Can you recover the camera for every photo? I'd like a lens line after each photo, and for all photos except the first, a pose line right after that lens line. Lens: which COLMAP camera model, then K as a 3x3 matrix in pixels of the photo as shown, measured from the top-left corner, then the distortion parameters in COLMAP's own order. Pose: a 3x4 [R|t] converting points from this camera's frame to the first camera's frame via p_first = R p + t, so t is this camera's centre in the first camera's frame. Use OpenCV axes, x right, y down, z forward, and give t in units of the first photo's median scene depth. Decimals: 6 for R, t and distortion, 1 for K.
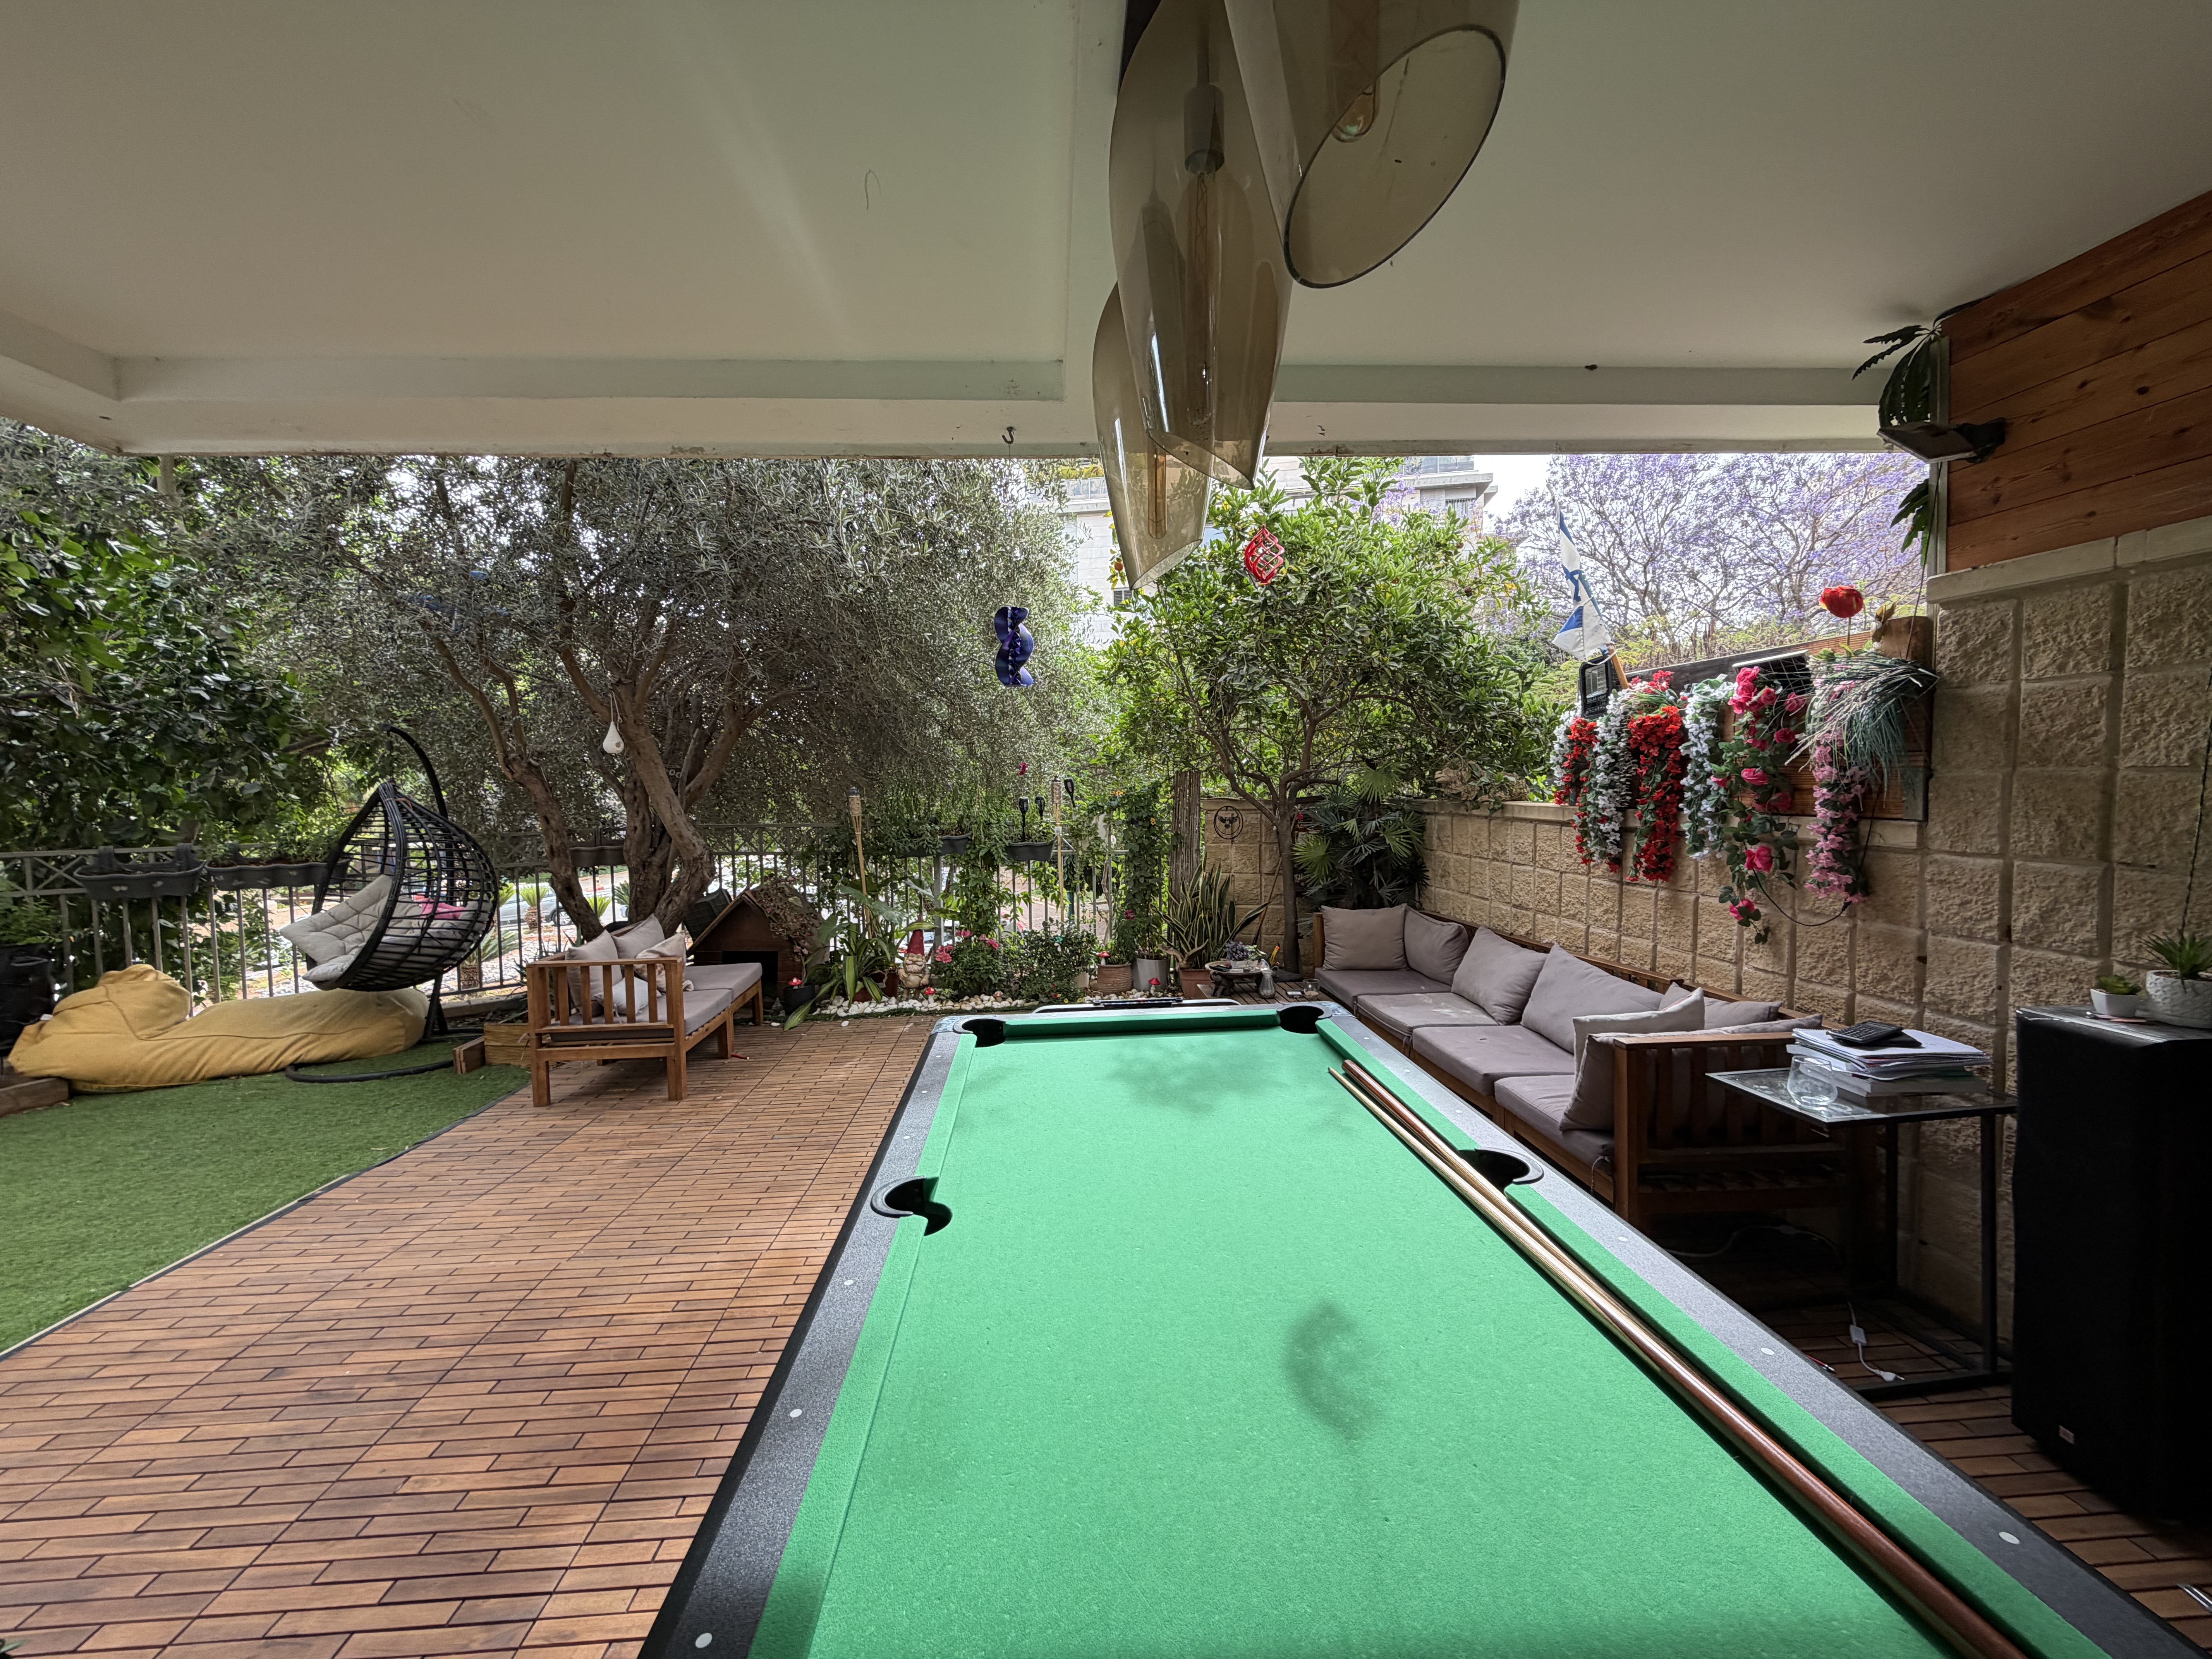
lens RADIAL K [[873.5, 0, 1106.0], [0, 873.5, 829.5], [0, 0, 1]] dist [0.001402, 0.000133]
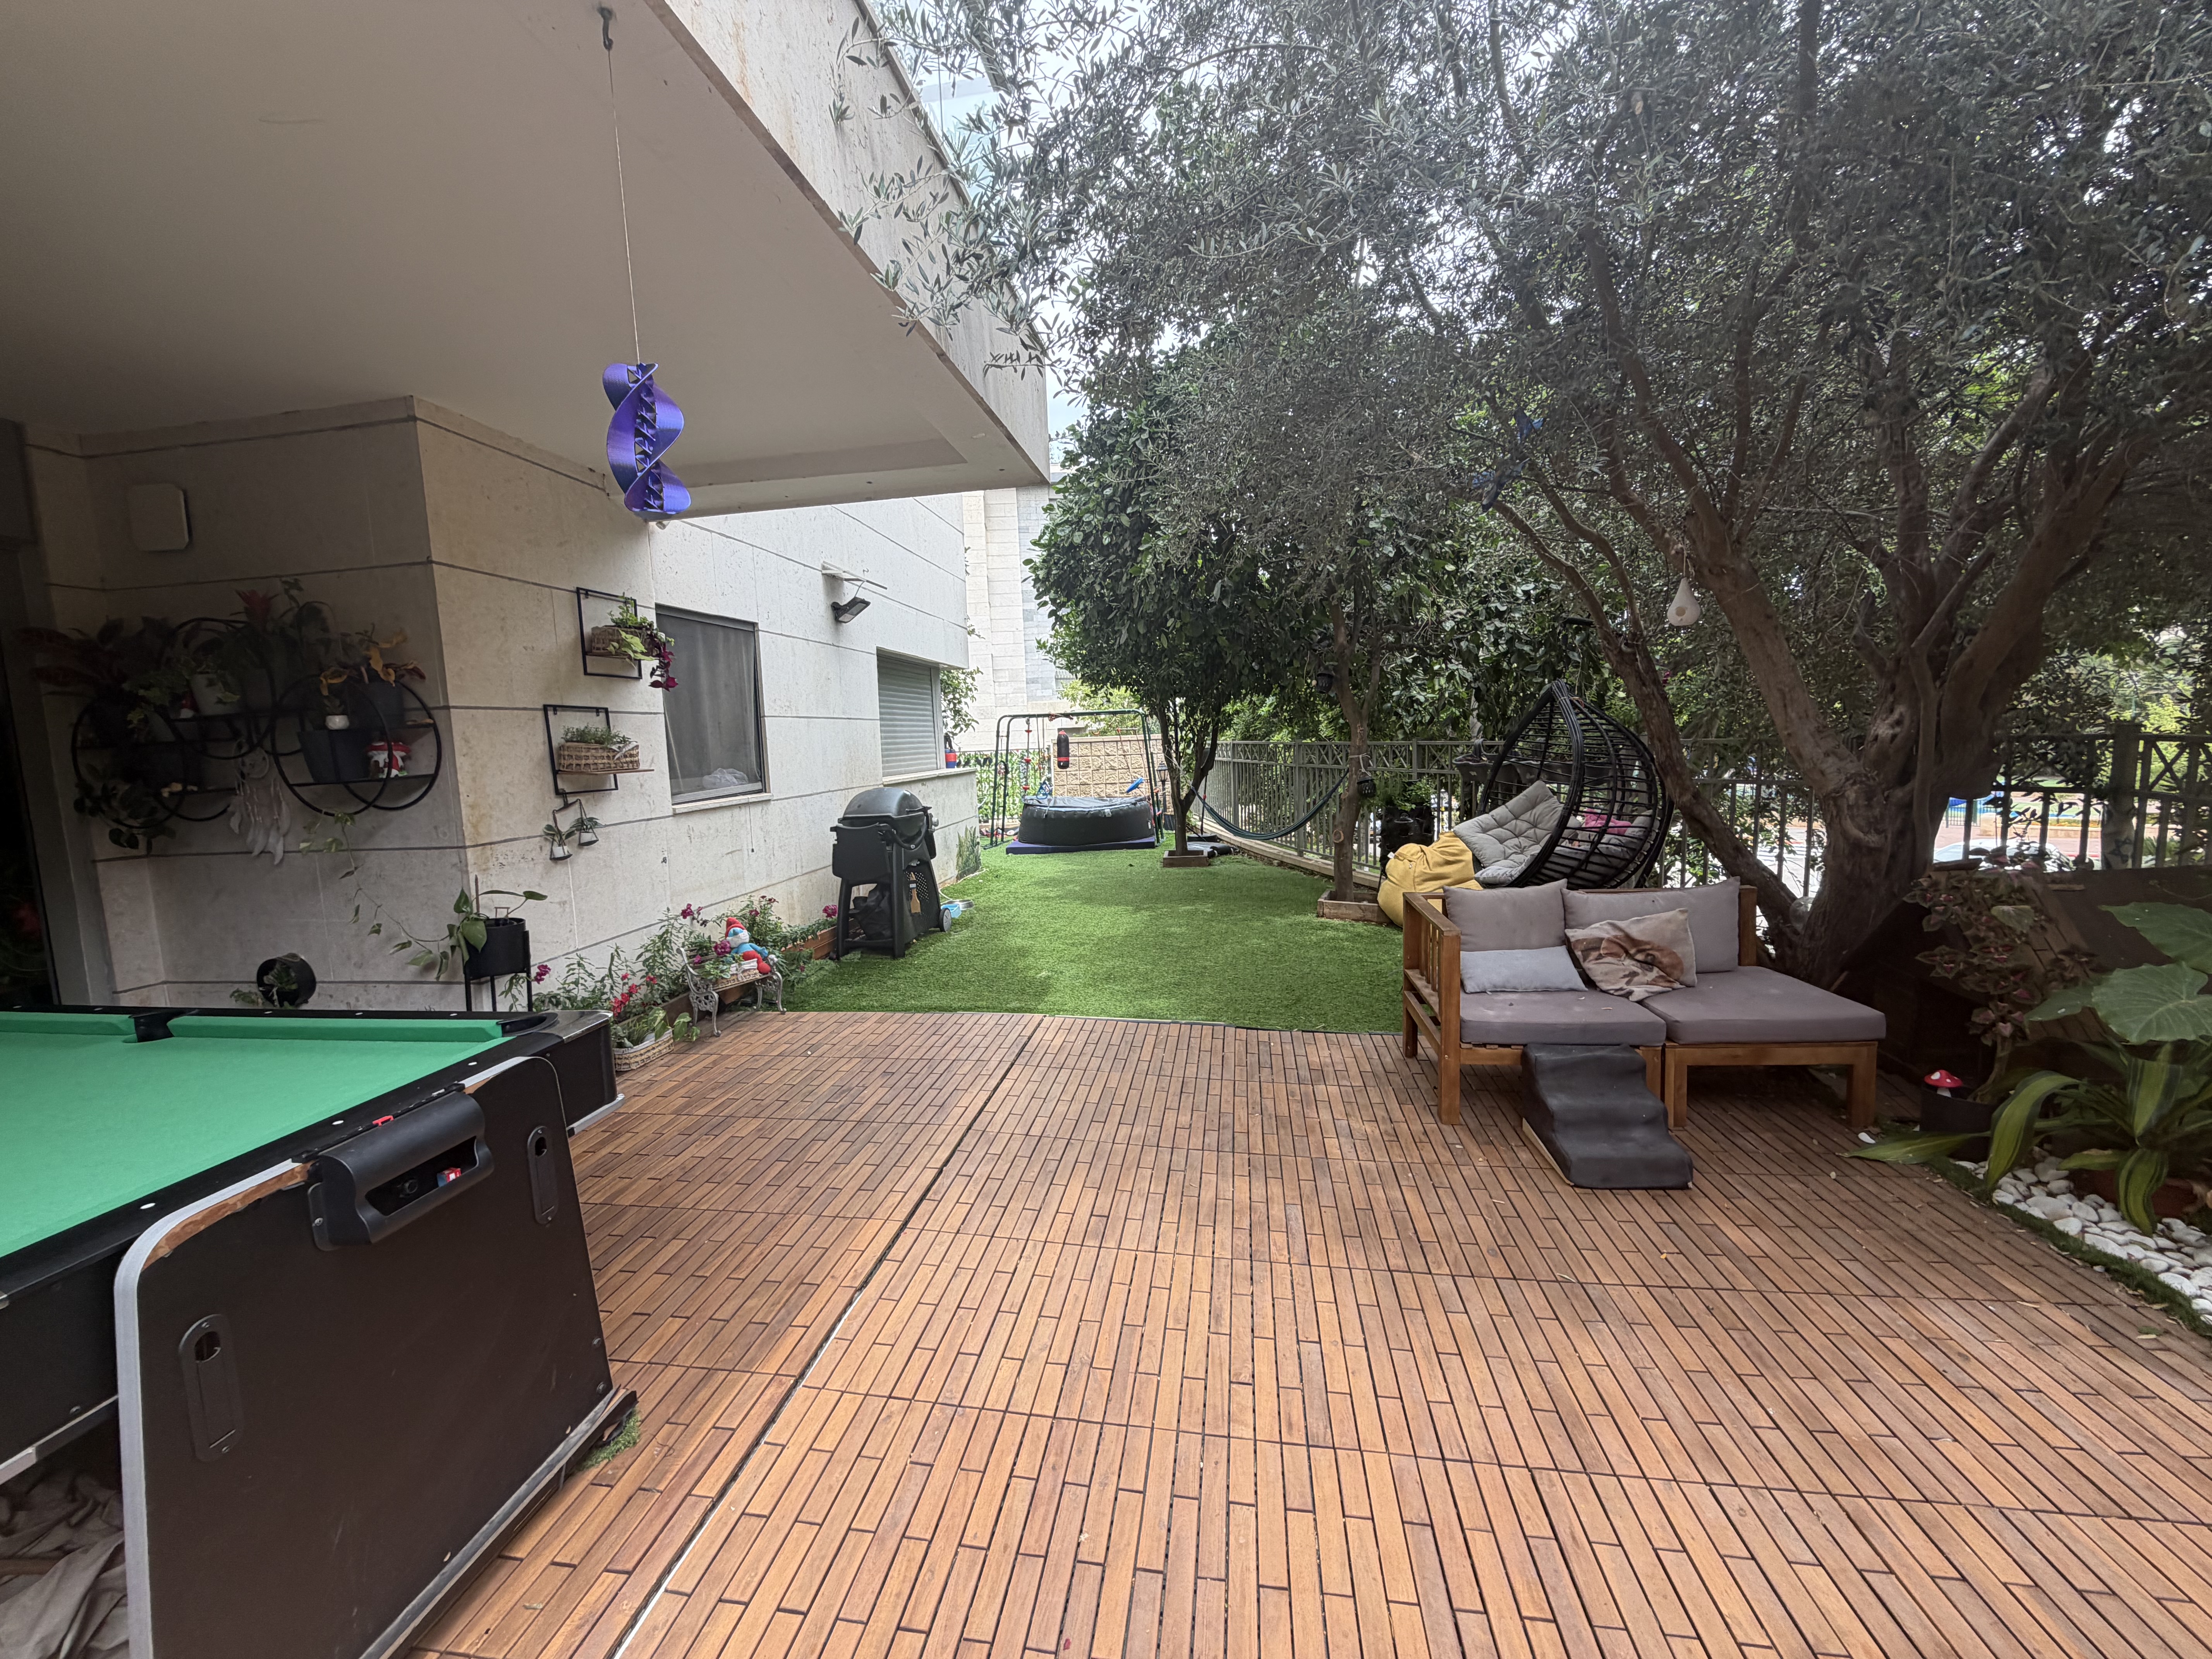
lens RADIAL K [[873.5, 0, 1106.0], [0, 873.5, 829.5], [0, 0, 1]] dist [0.001402, 0.000133]
pose [[-0.243635, 0.115187, -0.963002, 0.260541], [0.011229, 0.993191, 0.115957, -0.012167], [0.969802, 0.017438, -0.243270, 0.969054]]
